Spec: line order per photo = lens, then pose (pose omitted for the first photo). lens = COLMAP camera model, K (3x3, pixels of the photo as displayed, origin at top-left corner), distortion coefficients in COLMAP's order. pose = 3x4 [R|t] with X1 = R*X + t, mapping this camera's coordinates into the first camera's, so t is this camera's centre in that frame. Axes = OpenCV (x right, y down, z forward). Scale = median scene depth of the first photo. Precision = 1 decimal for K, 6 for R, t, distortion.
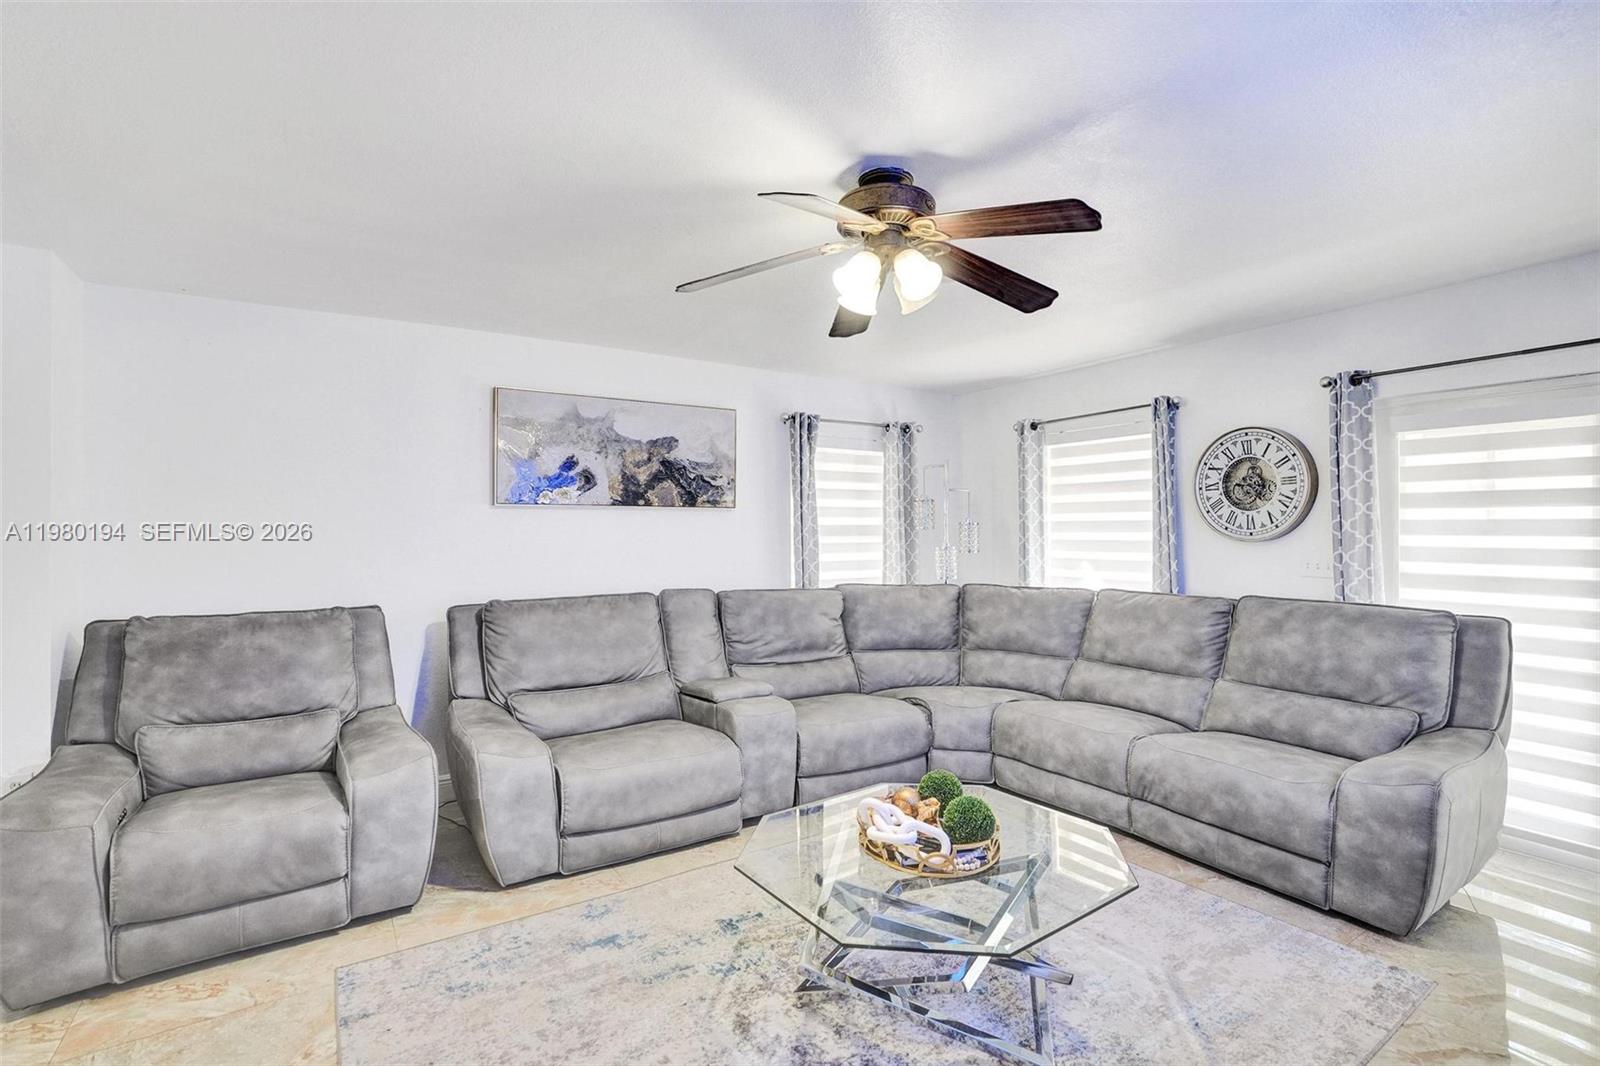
lens RADIAL K [[773.2, 0, 812.8], [0, 773.2, 524.4], [0, 0, 1]] dist [-0.002934, 0.001866]
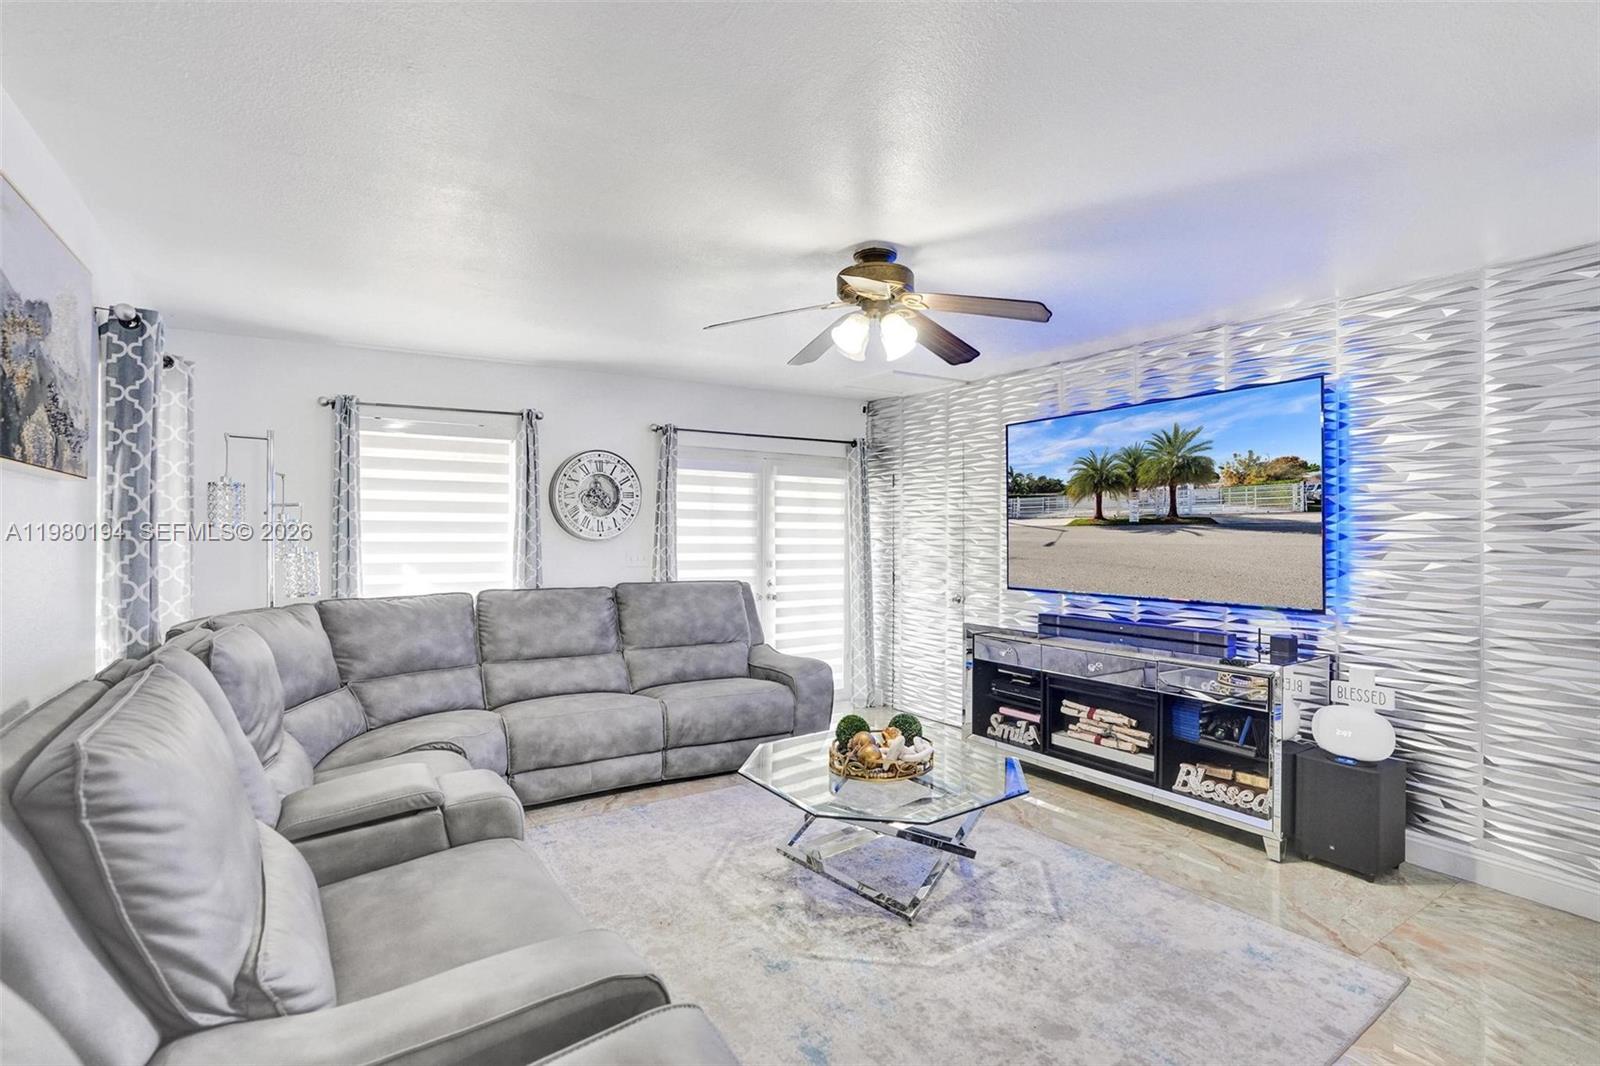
lens RADIAL K [[773.2, 0, 811.2], [0, 773.2, 528.1], [0, 0, 1]] dist [-0.002934, 0.001866]
pose [[0.004706, 0.019102, 0.999806, -0.703360], [-0.008674, 0.999781, -0.019060, 0.022093], [-0.999951, -0.008583, 0.004871, 0.667028]]
